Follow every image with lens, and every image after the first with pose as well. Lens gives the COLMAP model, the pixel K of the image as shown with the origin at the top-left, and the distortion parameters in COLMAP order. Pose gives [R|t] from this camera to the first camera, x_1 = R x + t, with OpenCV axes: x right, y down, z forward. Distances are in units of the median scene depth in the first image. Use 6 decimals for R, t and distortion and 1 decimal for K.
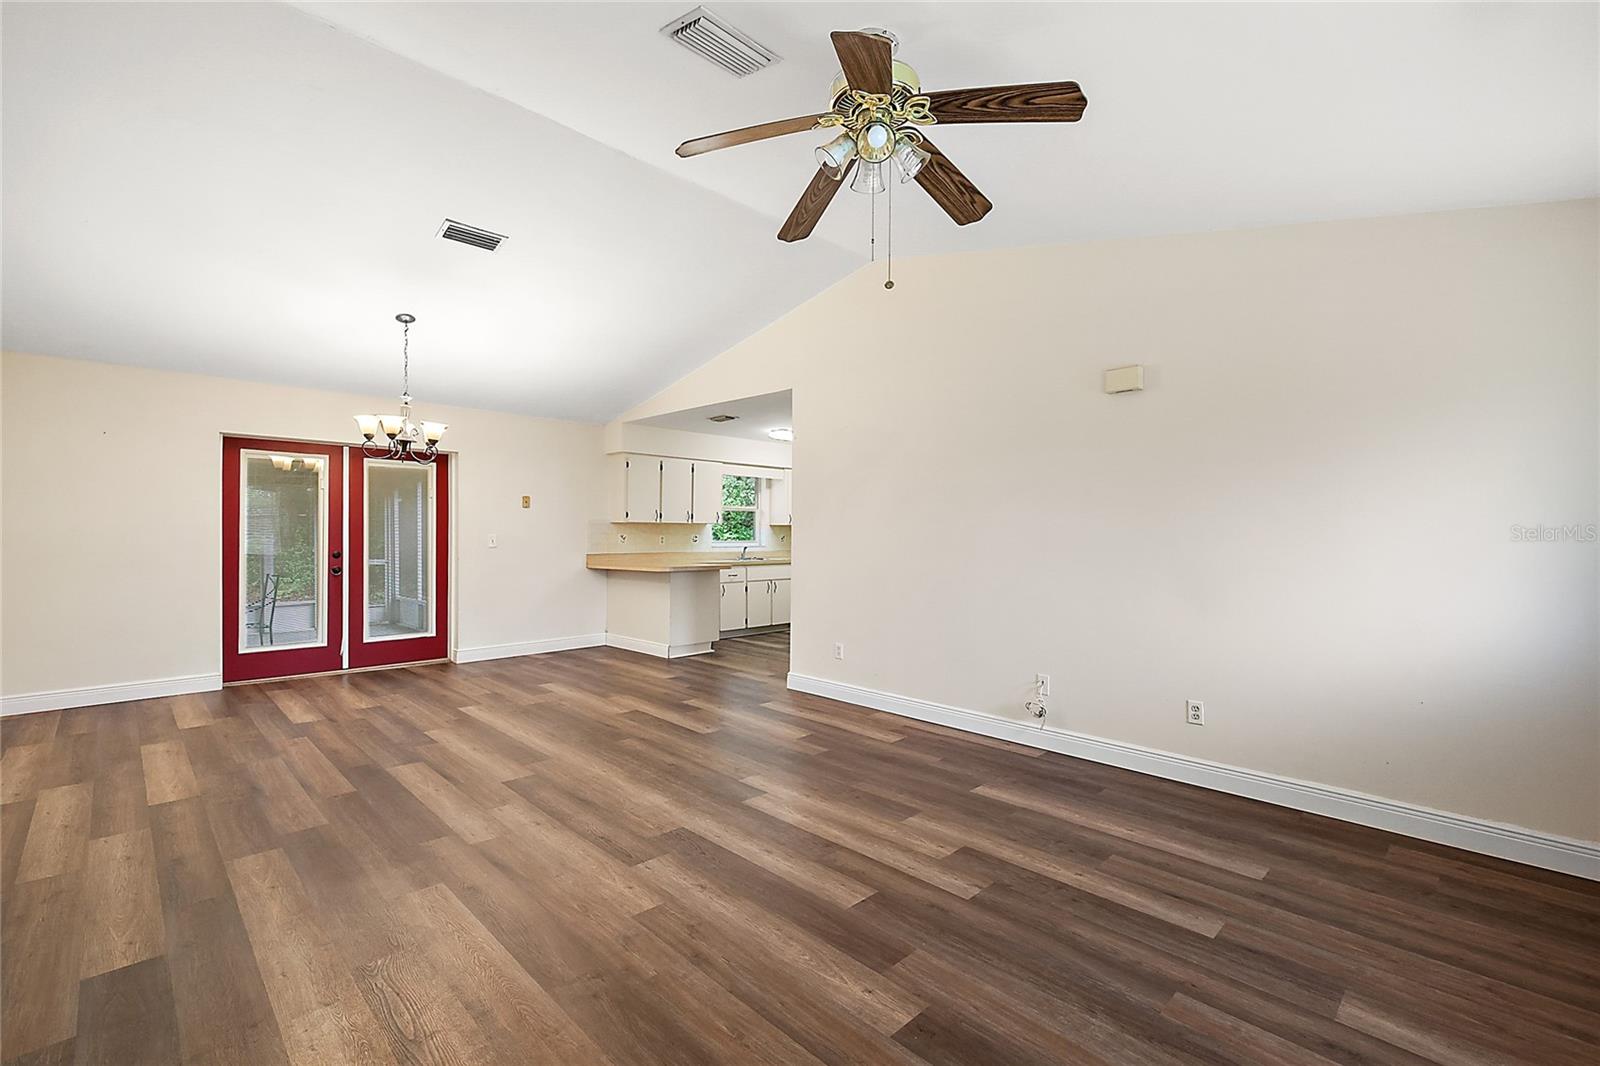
lens RADIAL K [[707.1, 0, 802.1], [0, 707.1, 528.1], [0, 0, 1]] dist [0.002035, -0.000087]
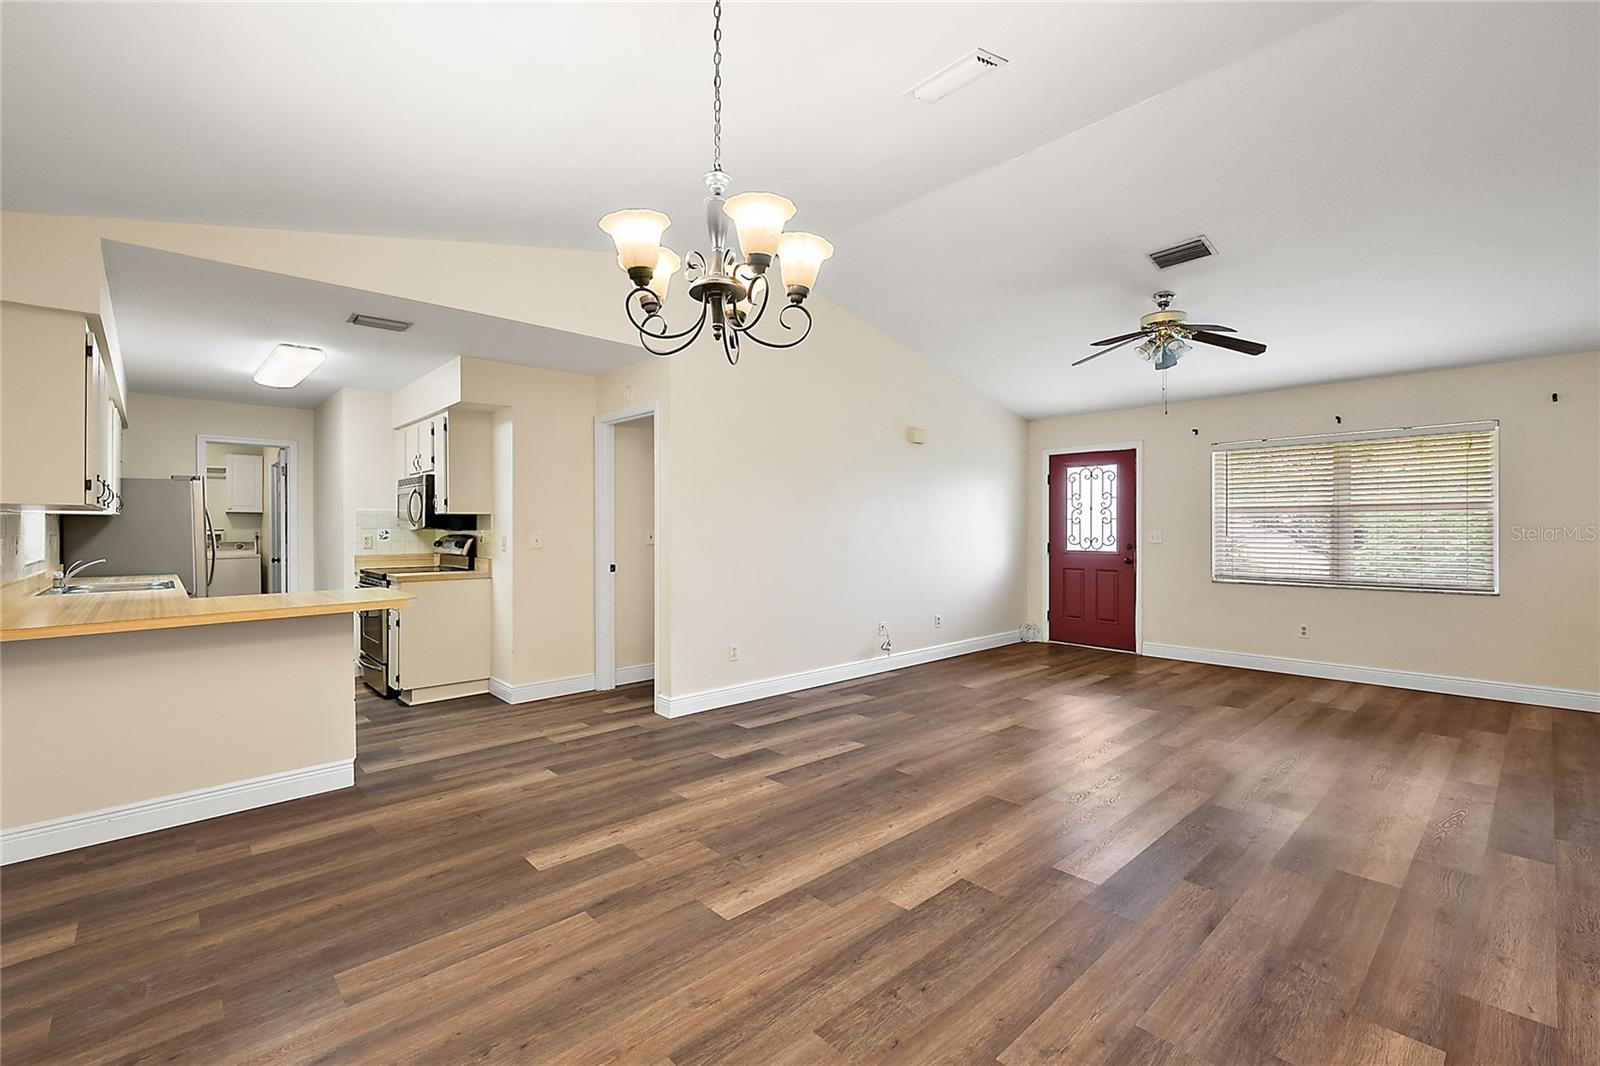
lens RADIAL K [[692.5, 0, 801.9], [0, 692.5, 528.1], [0, 0, 1]] dist [-0.000164, -0.000144]
pose [[0.023929, -0.007431, 0.999686, -1.160877], [-0.004088, 0.999963, 0.007531, -0.000598], [-0.999705, -0.004267, 0.023897, 1.178937]]
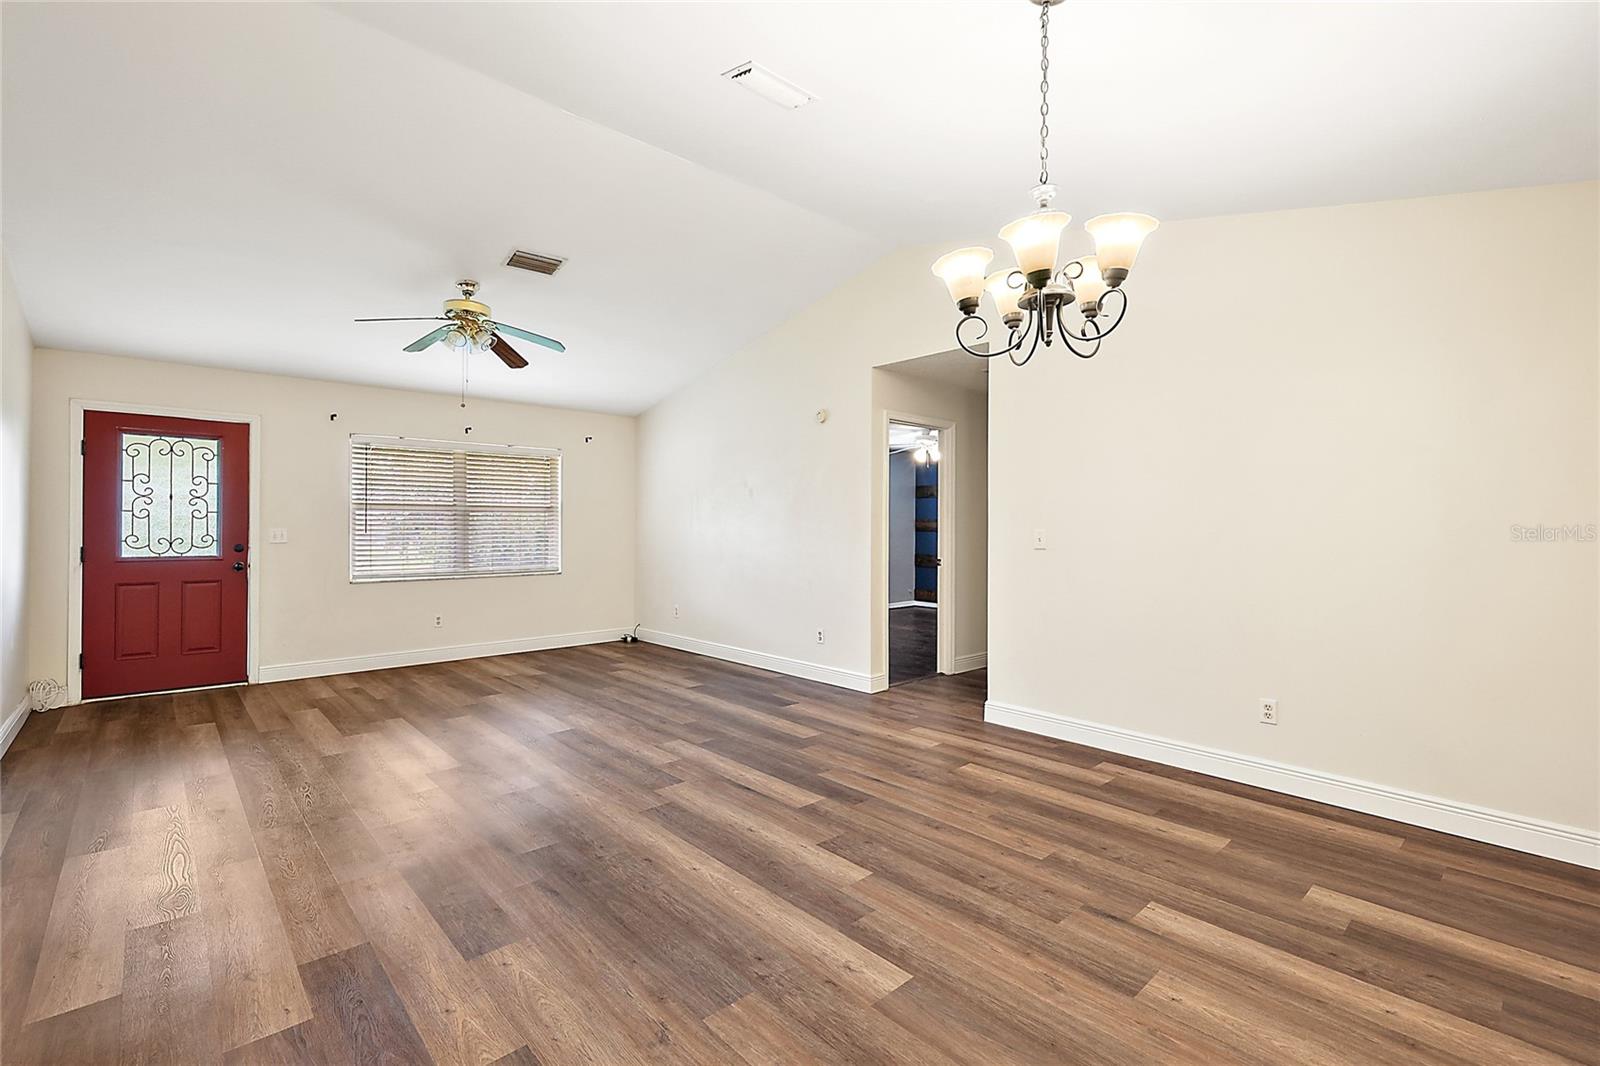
lens RADIAL K [[707.1, 0, 802.1], [0, 707.1, 528.1], [0, 0, 1]] dist [0.002035, -0.000087]
pose [[-0.999400, -0.010693, 0.032929, -0.544805], [-0.010816, 0.999935, -0.003546, 0.008840], [-0.032889, -0.003900, -0.999451, 1.746734]]
